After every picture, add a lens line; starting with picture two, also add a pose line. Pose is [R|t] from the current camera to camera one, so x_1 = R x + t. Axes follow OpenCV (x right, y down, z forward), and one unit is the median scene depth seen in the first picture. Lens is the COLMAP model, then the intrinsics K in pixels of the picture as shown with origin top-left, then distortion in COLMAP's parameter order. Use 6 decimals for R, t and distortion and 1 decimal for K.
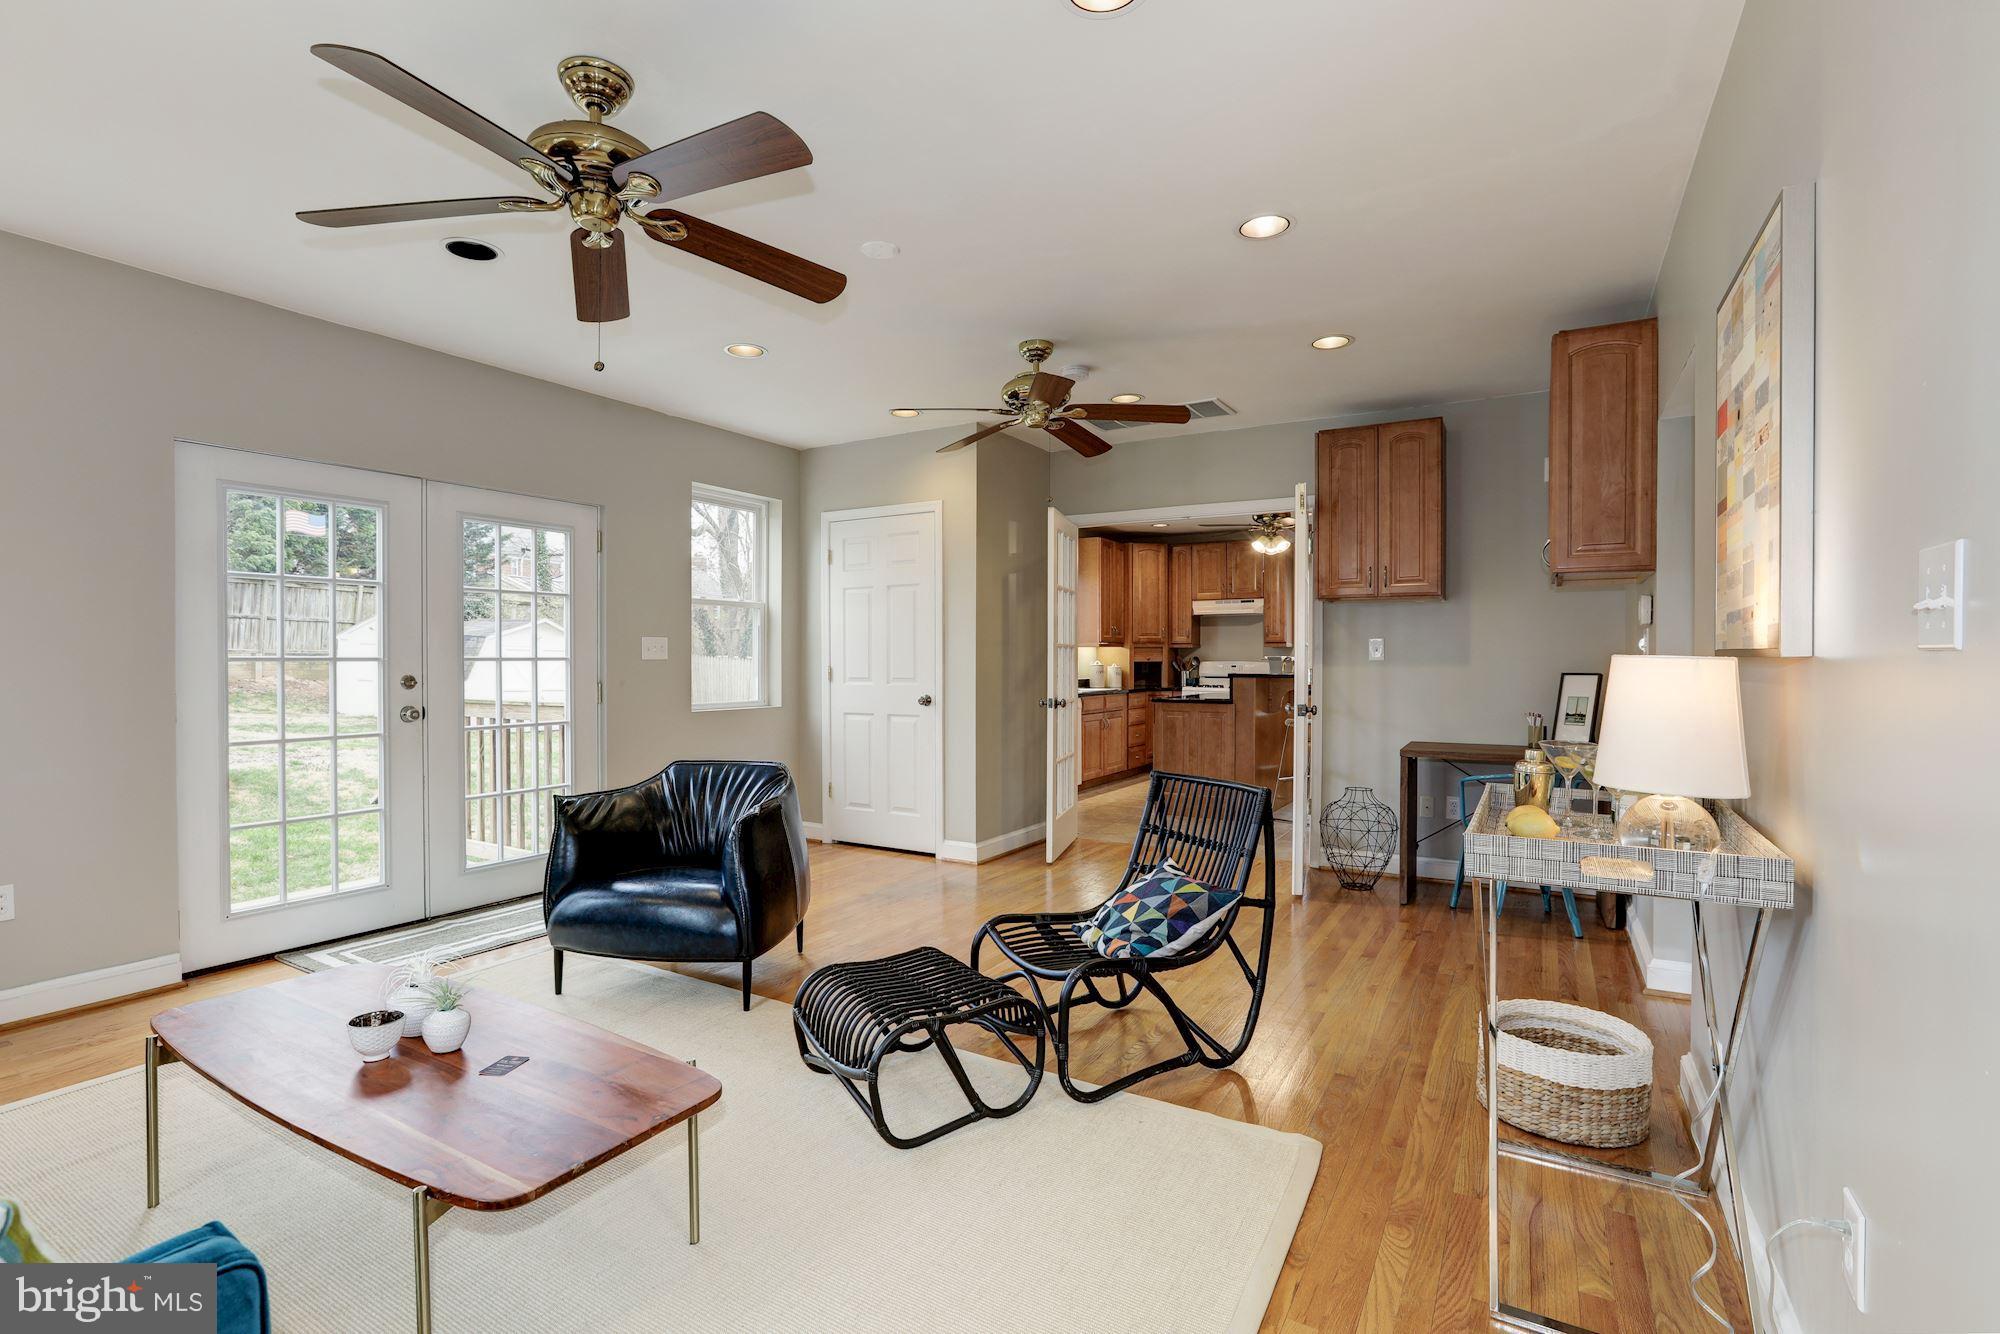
lens RADIAL K [[933.8, 0, 1000.0], [0, 933.8, 667.0], [0, 0, 1]] dist [-0.044365, 0.027410]
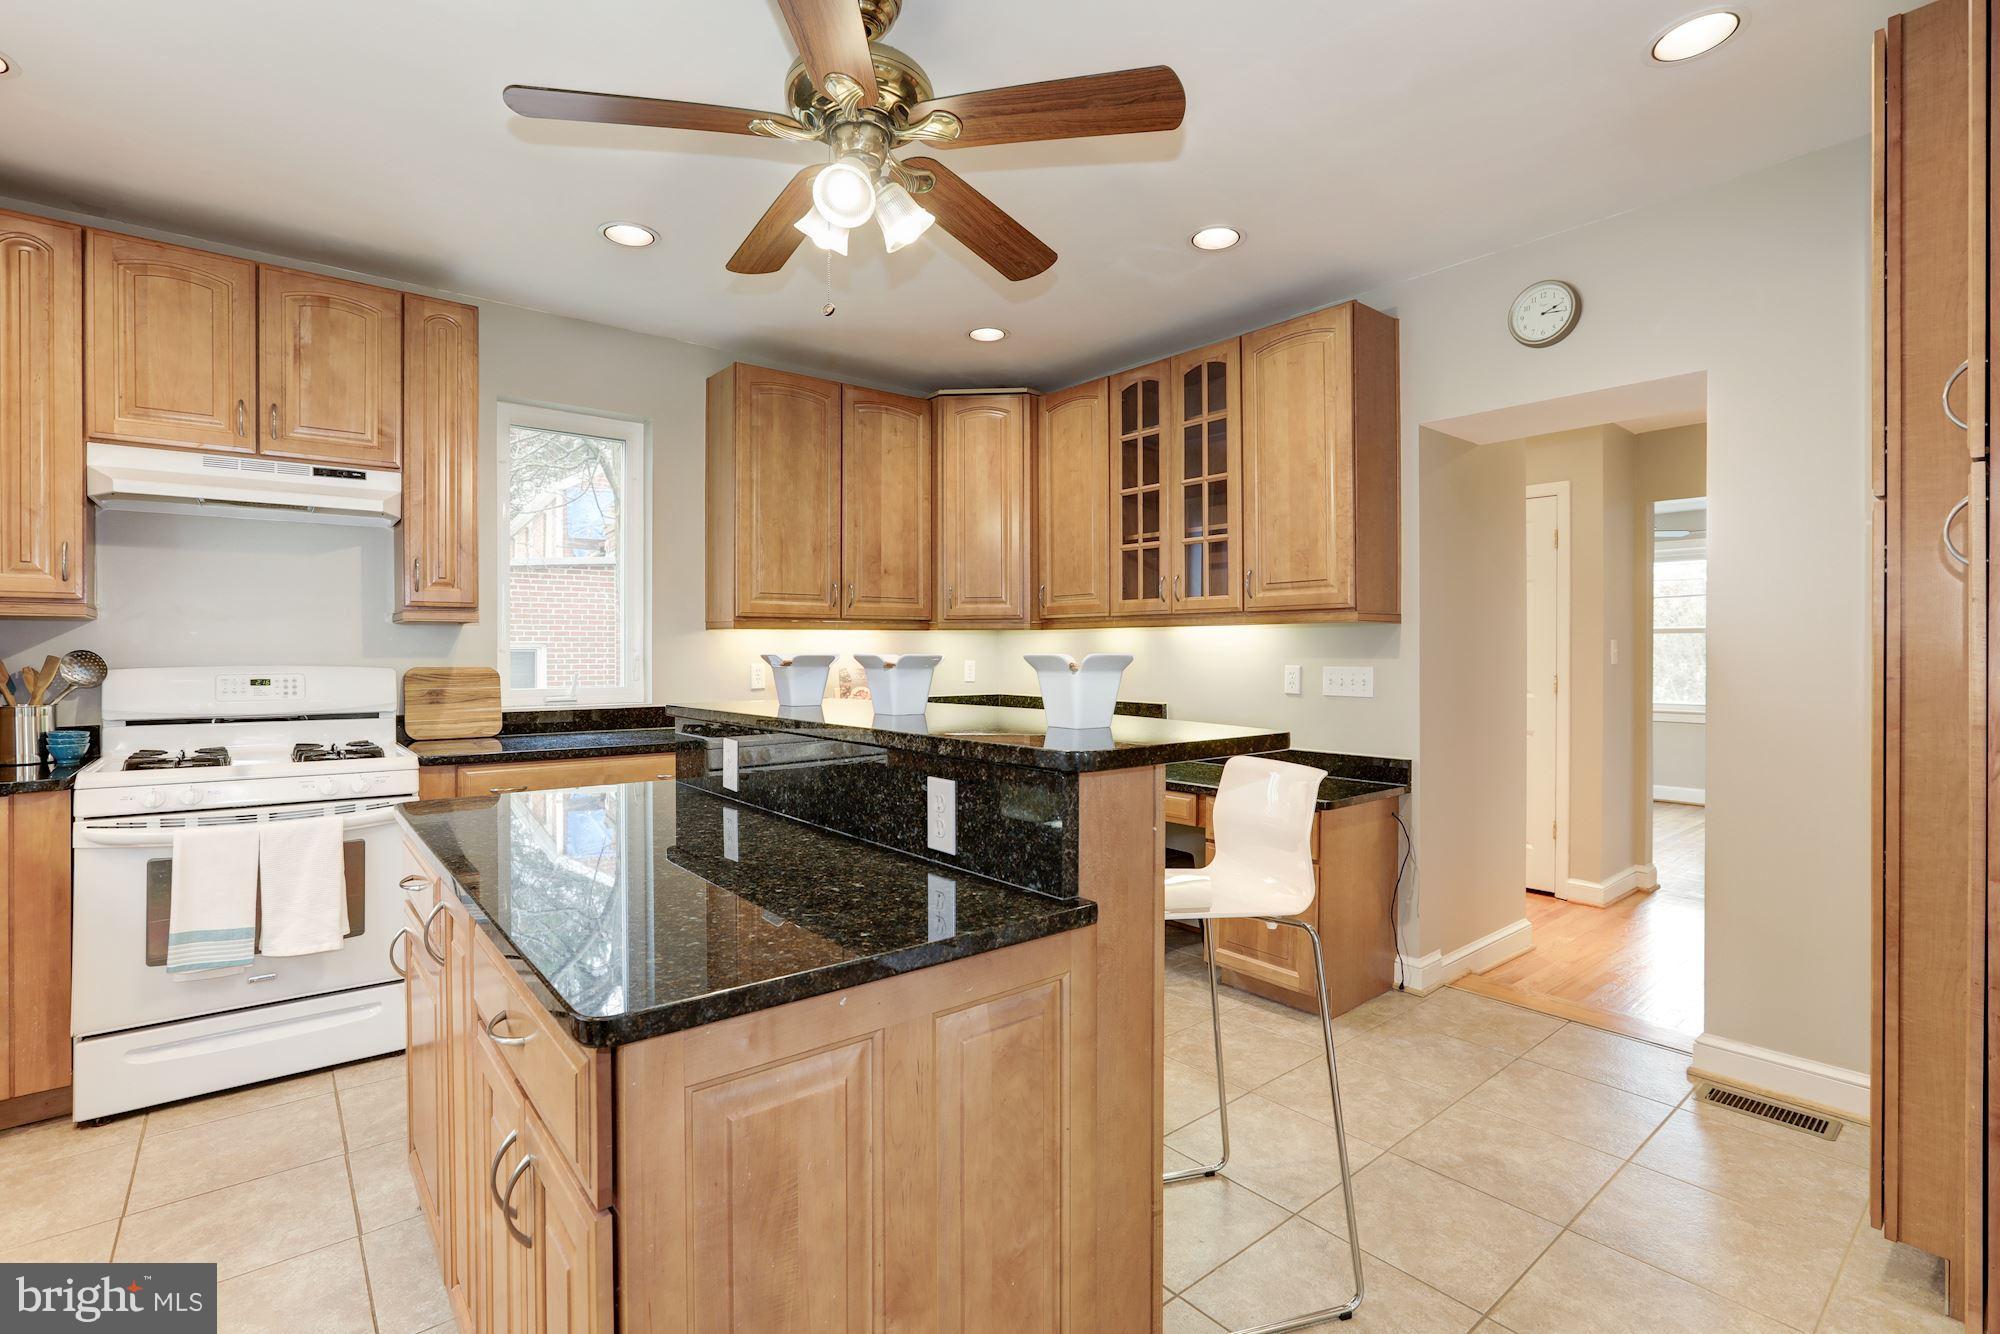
lens RADIAL K [[924.1, 0, 992.5], [0, 924.1, 656.6], [0, 0, 1]] dist [-0.018397, 0.000683]
pose [[0.346803, -0.010323, 0.937881, 0.052203], [0.007165, 0.999939, 0.008357, -0.009854], [-0.937911, 0.003822, 0.346856, 0.669329]]
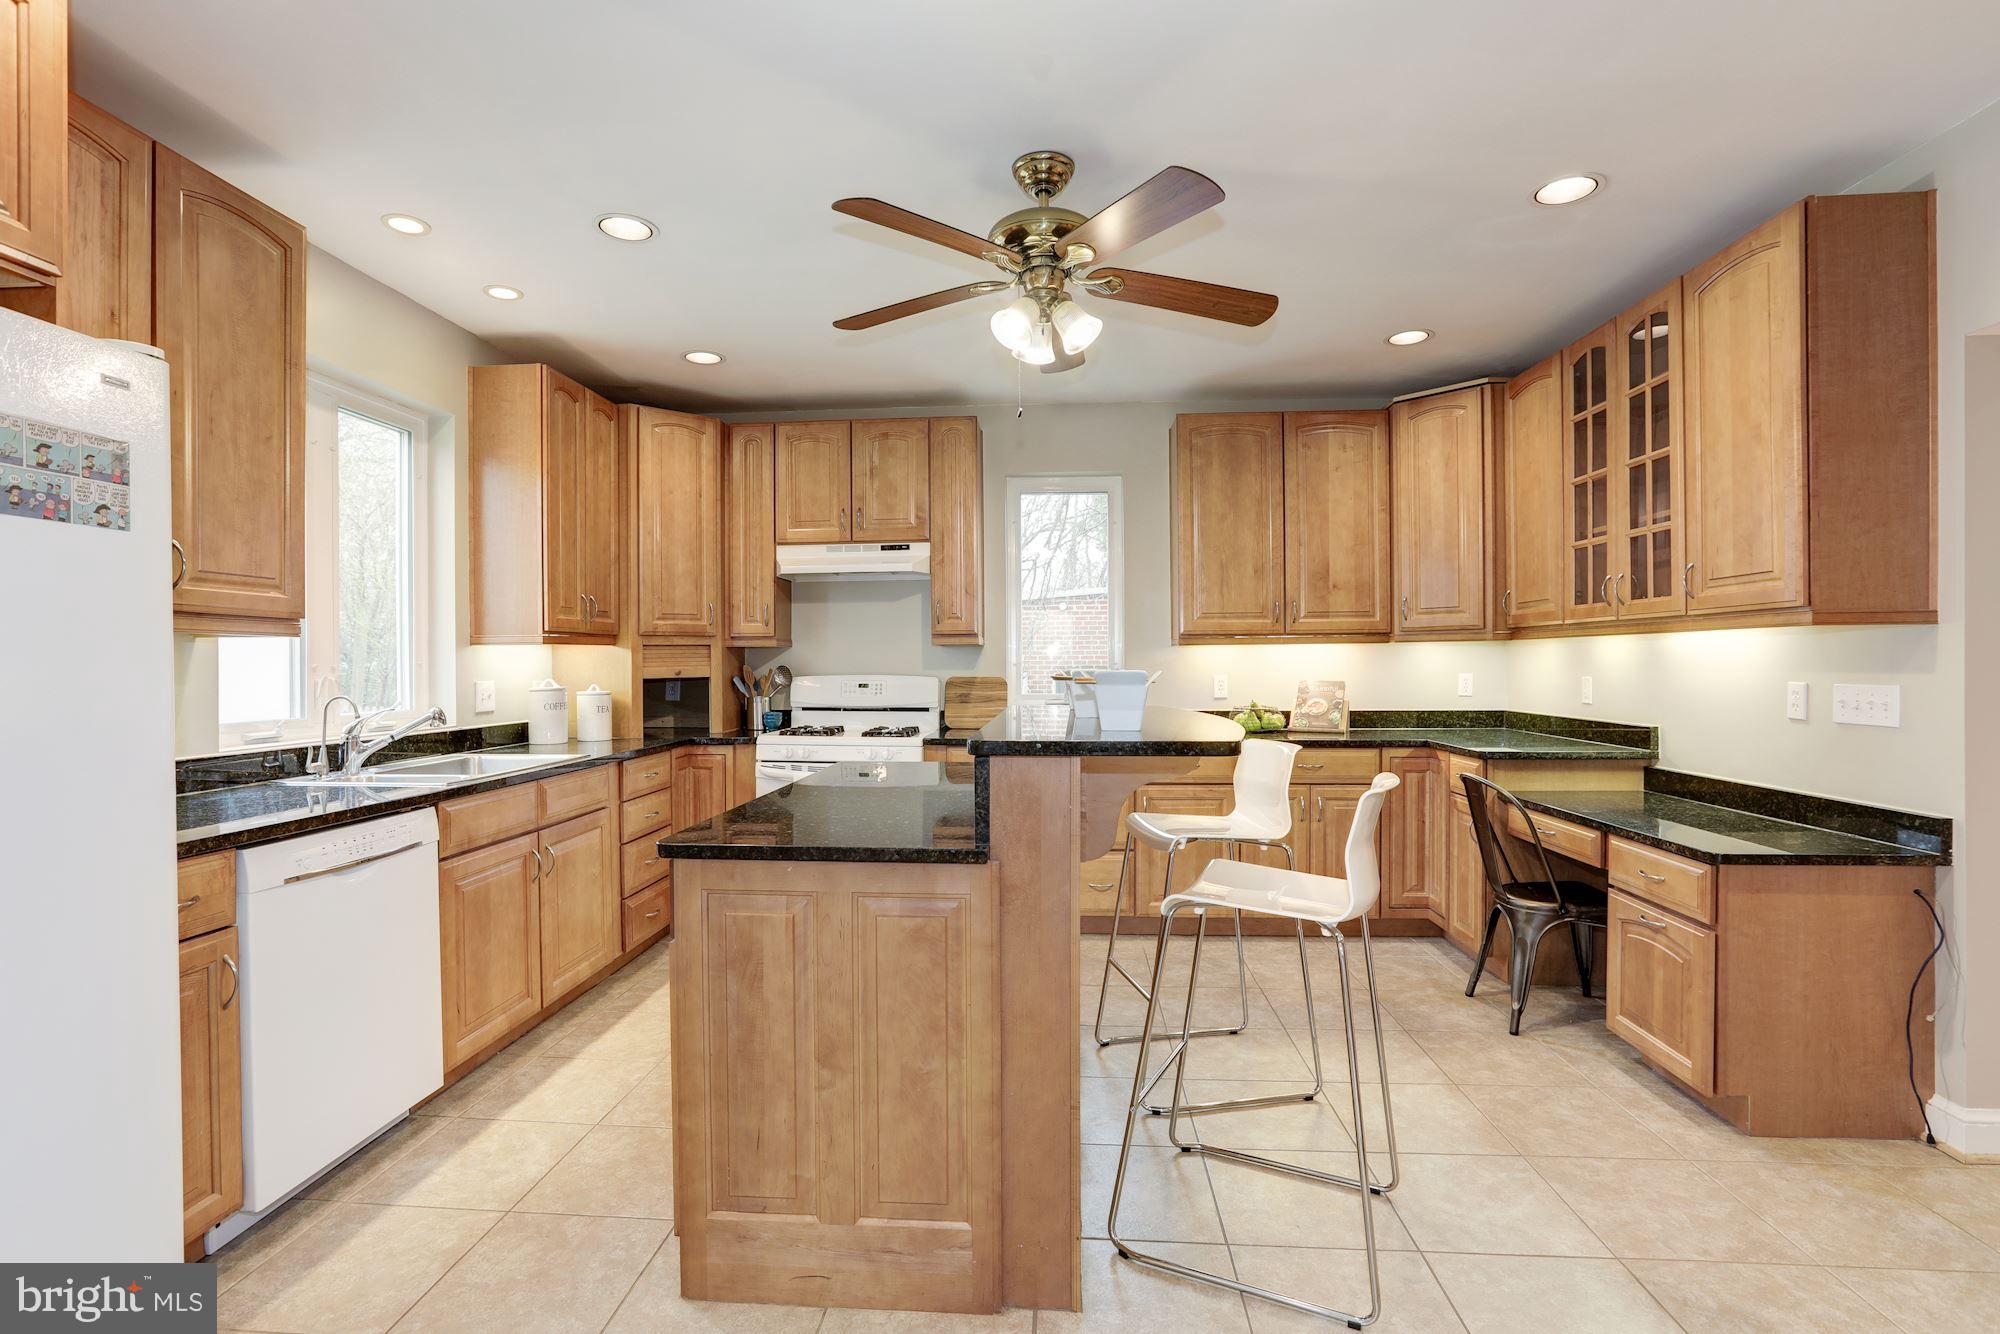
lens RADIAL K [[933.8, 0, 1000.0], [0, 933.8, 667.0], [0, 0, 1]] dist [-0.044365, 0.027410]
pose [[0.892154, -0.007824, 0.451663, 0.097507], [0.009511, 0.999954, -0.001466, -0.008852], [-0.451631, 0.005604, 0.892187, 0.542294]]
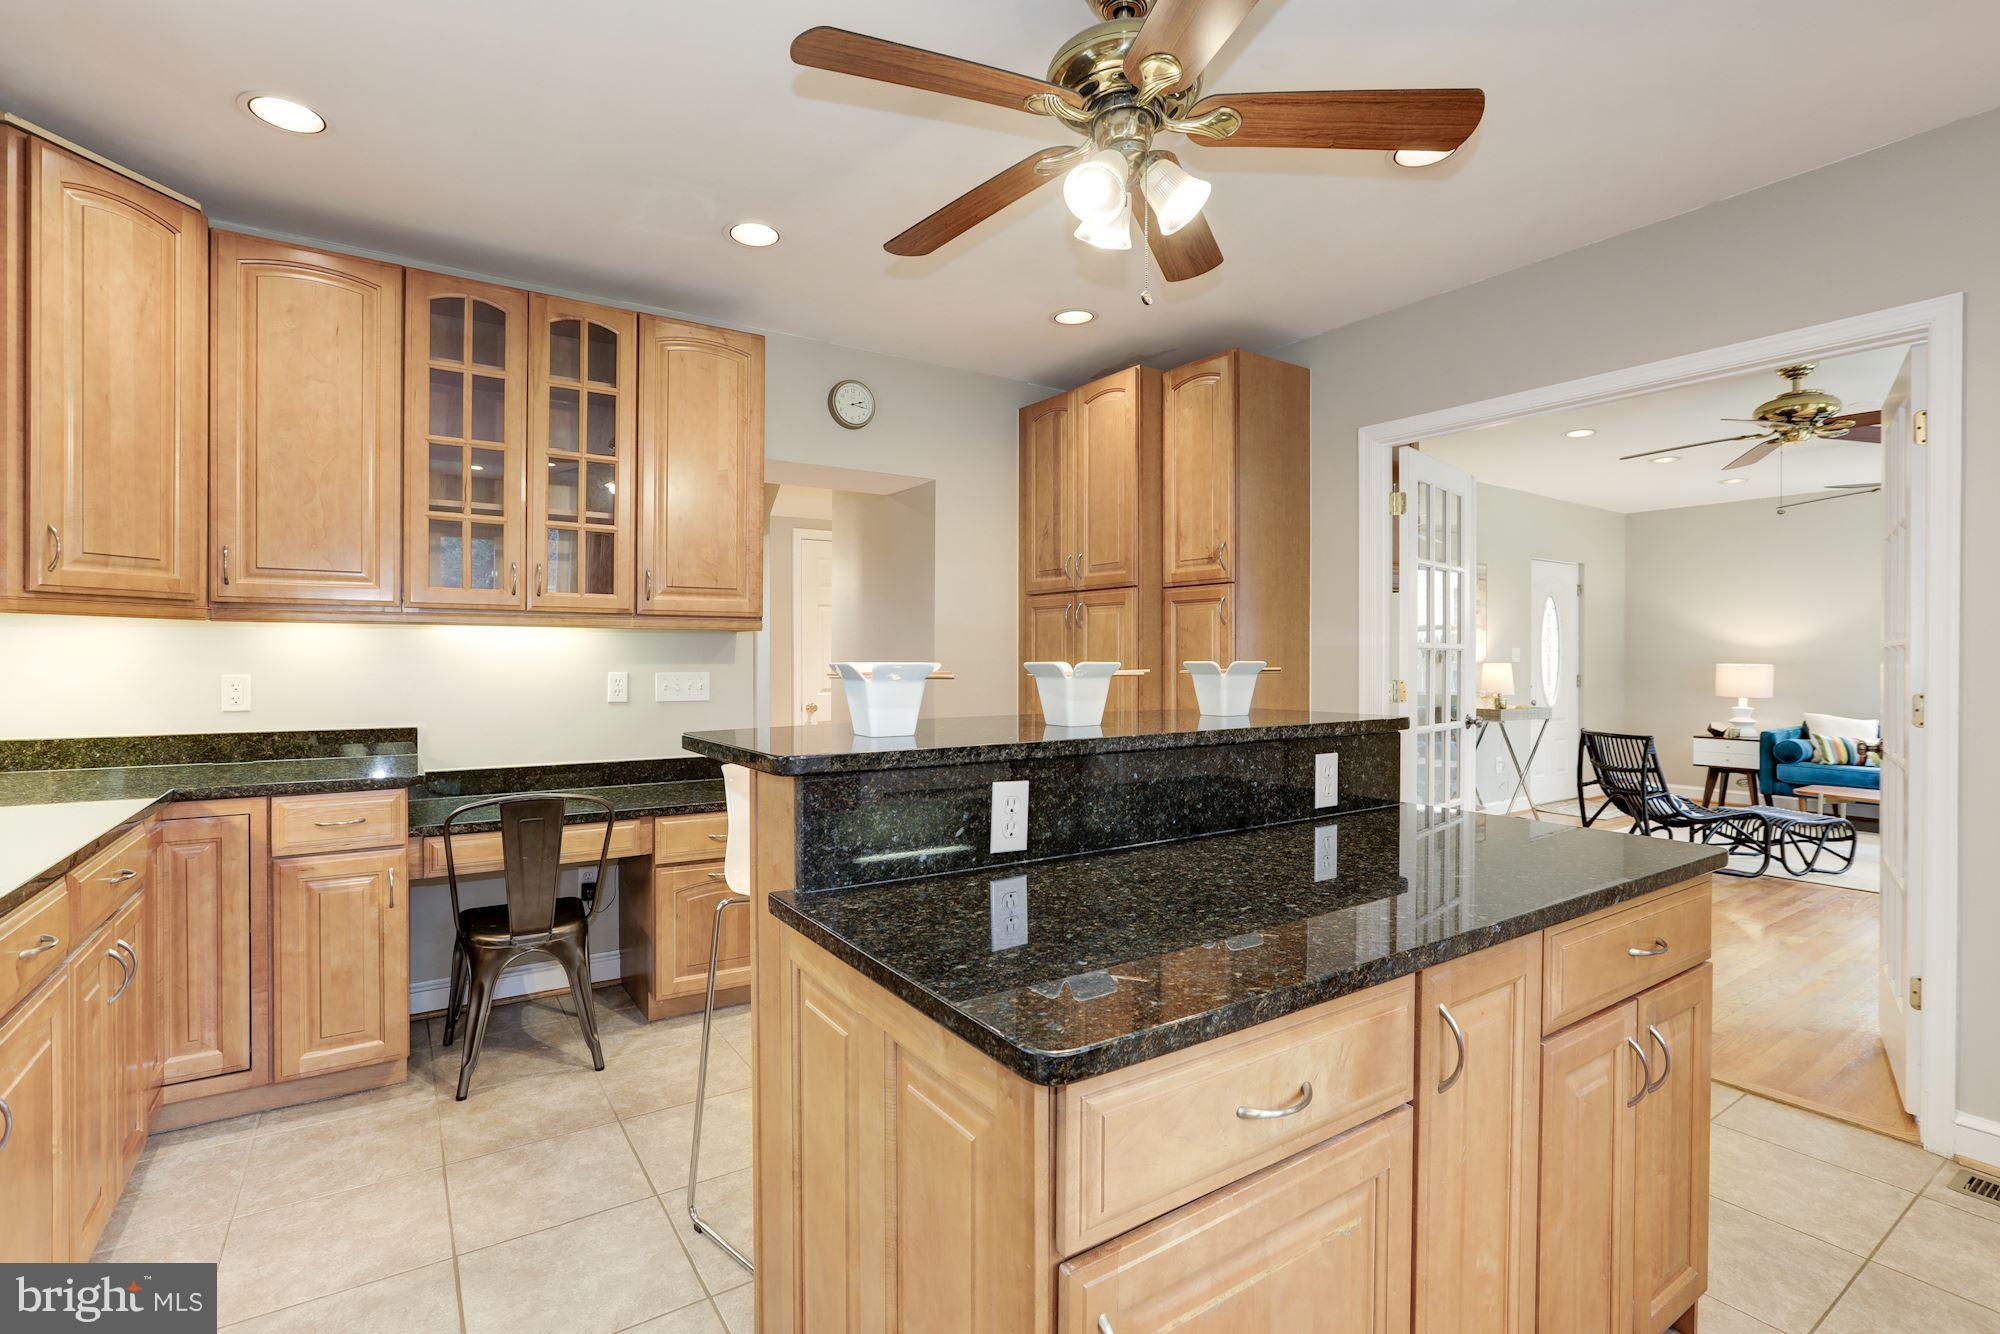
lens RADIAL K [[933.8, 0, 1000.0], [0, 933.8, 667.0], [0, 0, 1]] dist [-0.044365, 0.027410]
pose [[-0.896786, -0.014171, 0.442238, 0.159584], [-0.006137, 0.999789, 0.019592, -0.012083], [-0.442422, 0.014856, -0.896684, 0.938737]]
